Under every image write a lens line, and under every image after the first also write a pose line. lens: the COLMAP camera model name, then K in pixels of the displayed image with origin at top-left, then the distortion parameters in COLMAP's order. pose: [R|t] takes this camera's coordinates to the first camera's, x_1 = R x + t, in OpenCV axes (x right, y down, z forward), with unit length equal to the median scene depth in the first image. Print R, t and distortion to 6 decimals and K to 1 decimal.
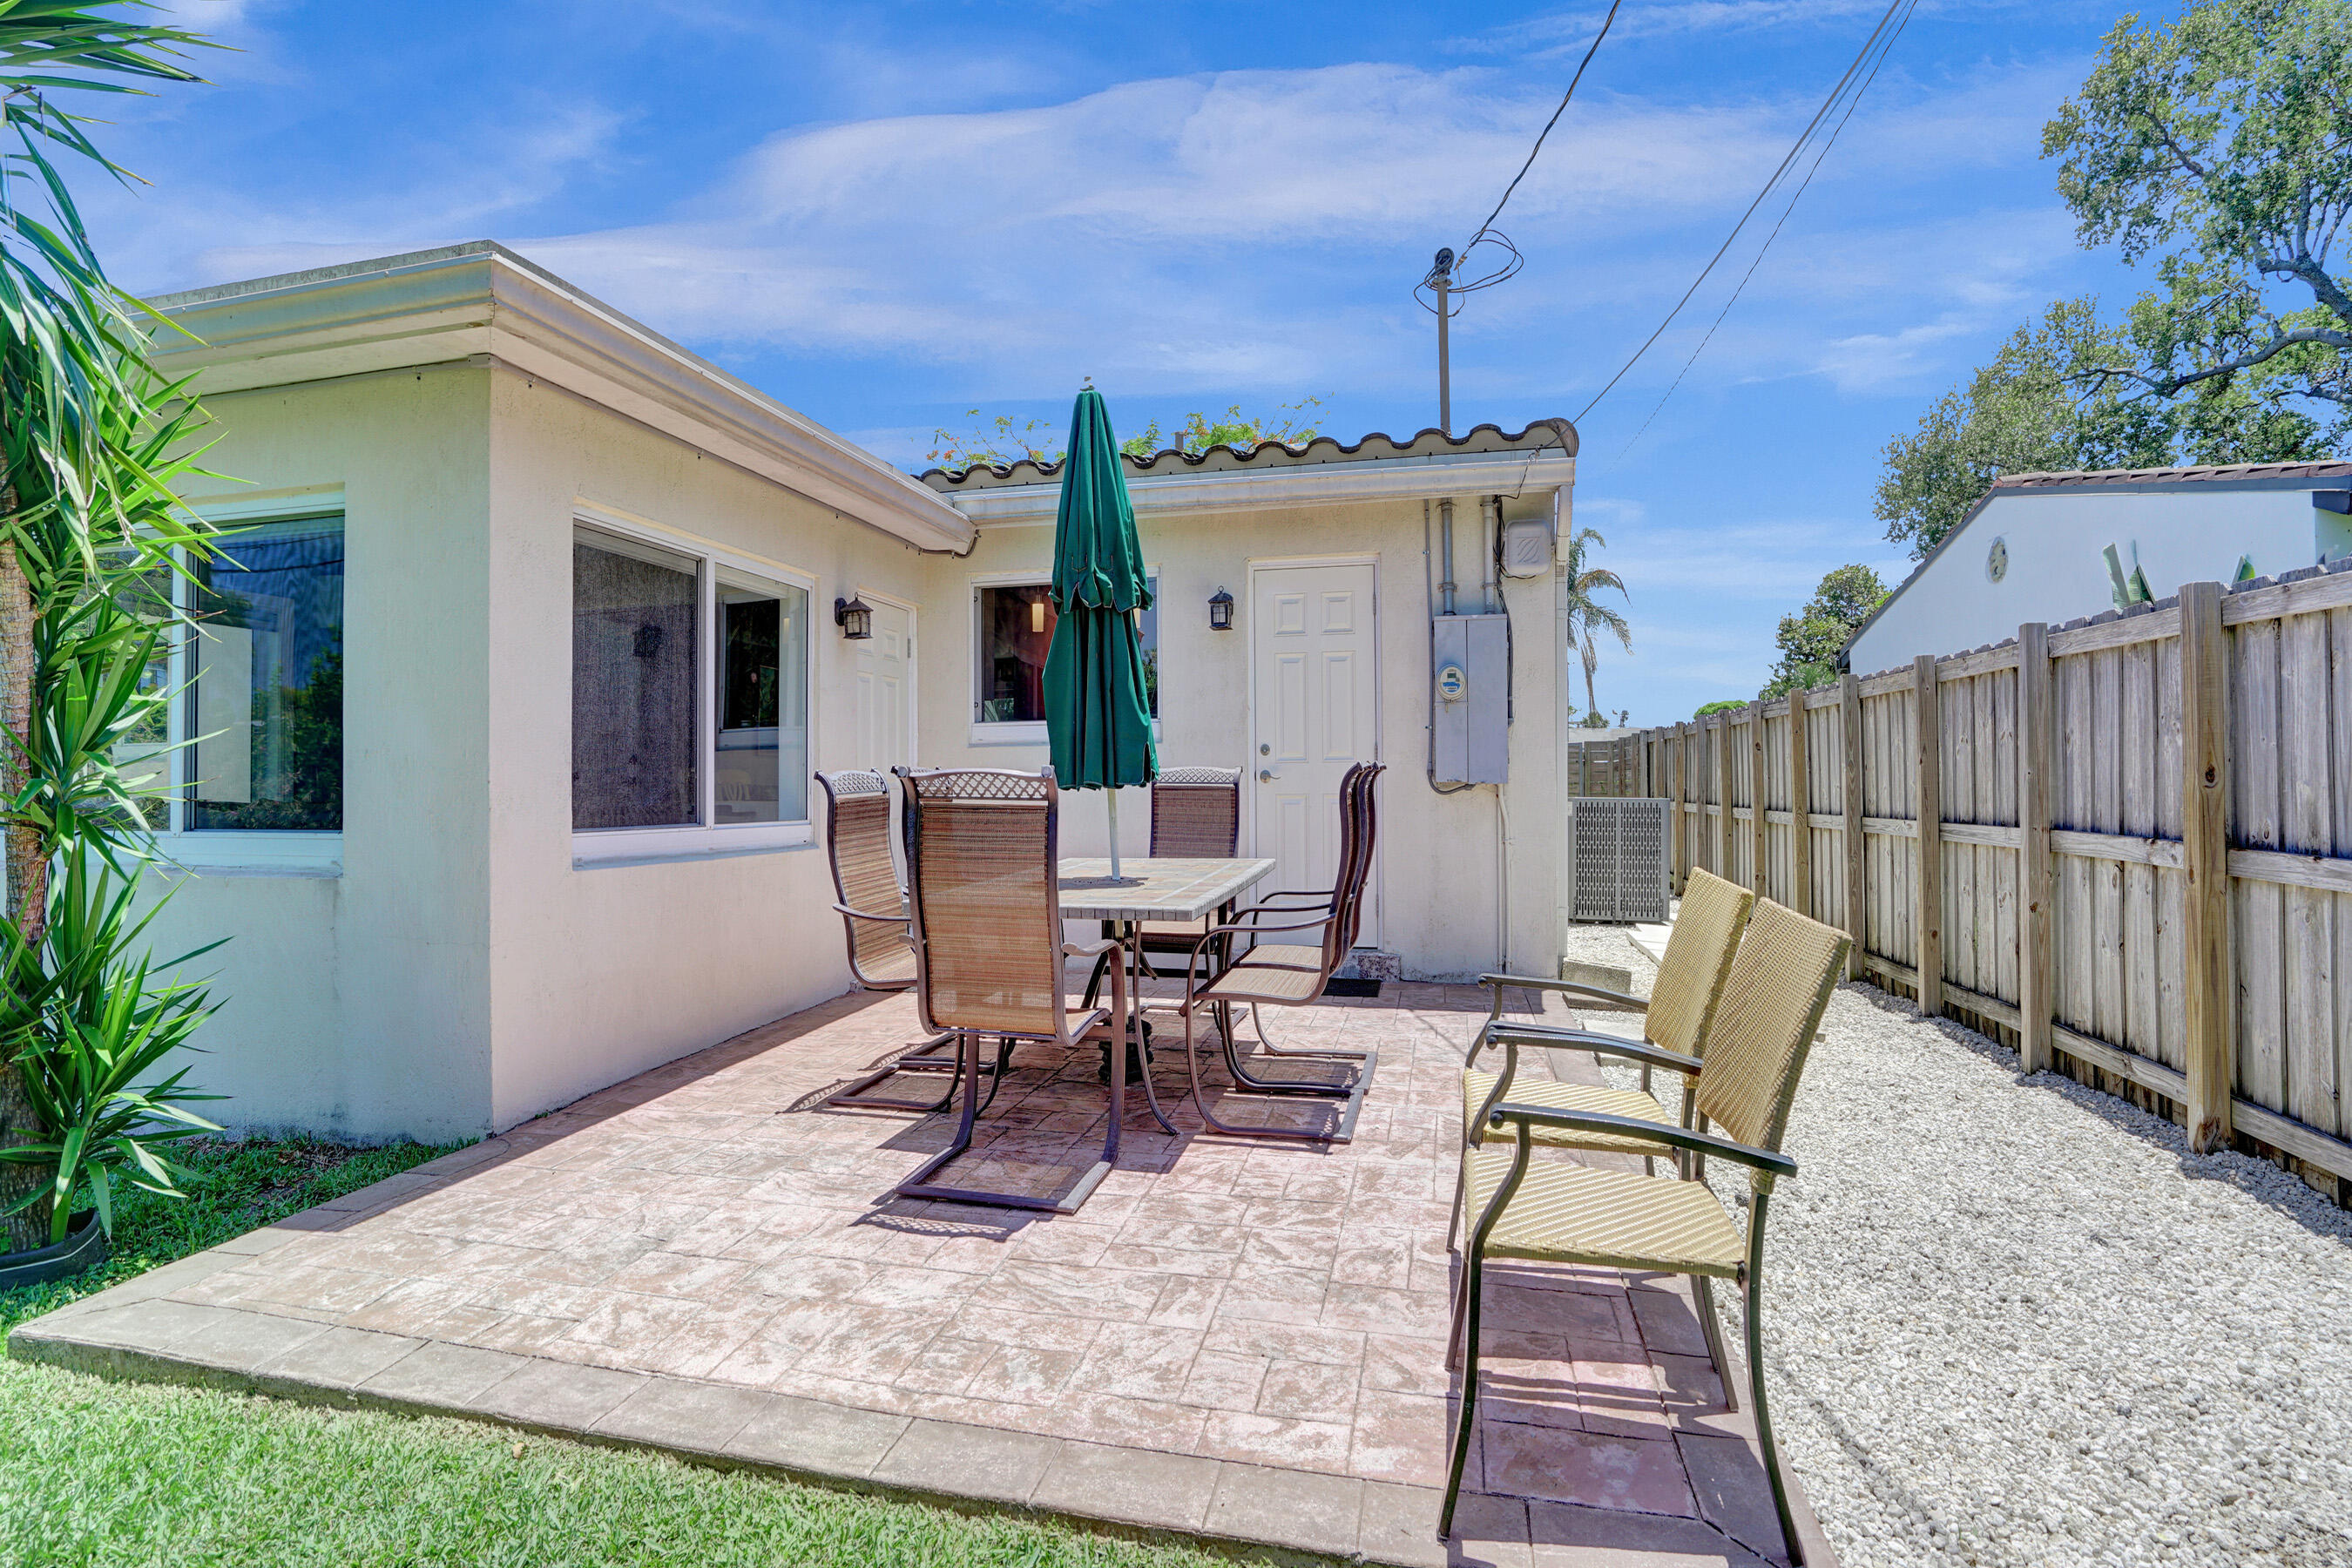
lens RADIAL K [[1107.6, 0, 1146.0], [0, 1107.6, 783.9], [0, 0, 1]] dist [-0.059774, 0.020548]
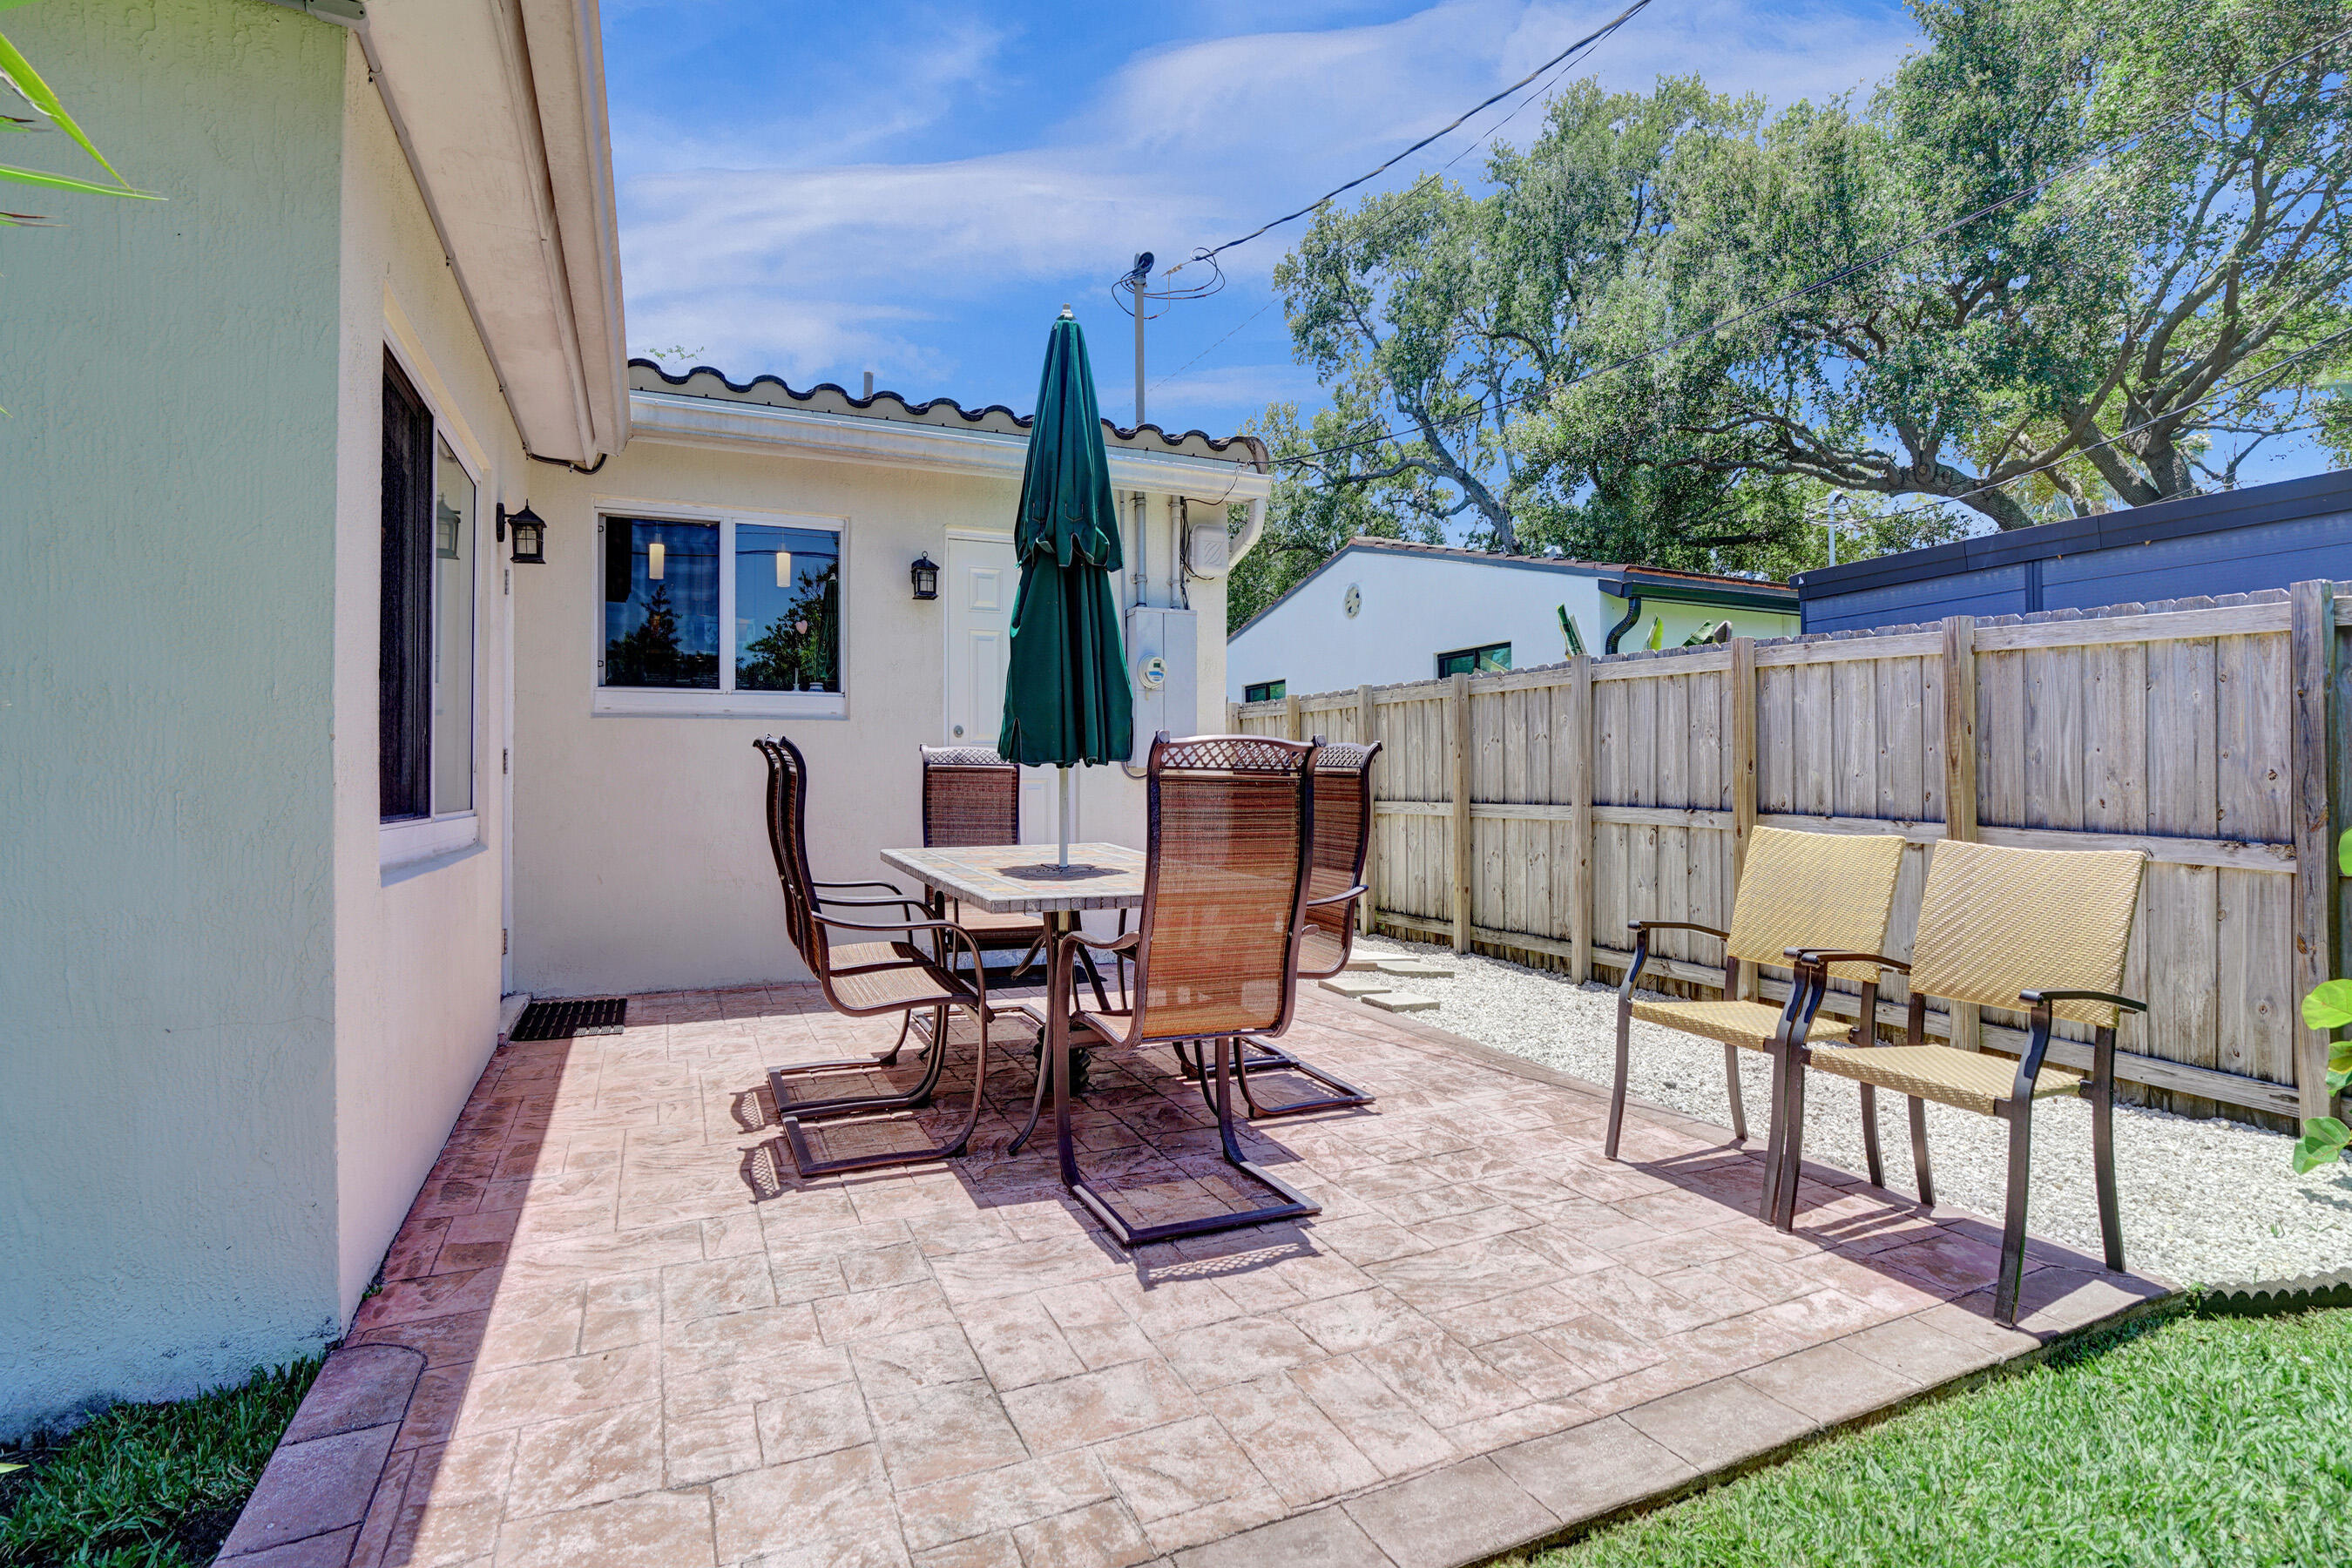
lens RADIAL K [[1128.6, 0, 1123.5], [0, 1128.6, 784.3], [0, 0, 1]] dist [-0.062379, 0.020358]
pose [[0.794393, 0.003329, 0.607396, -0.664905], [-0.005896, 0.999980, 0.002231, 0.020524], [-0.607376, -0.005353, 0.794396, 0.294342]]
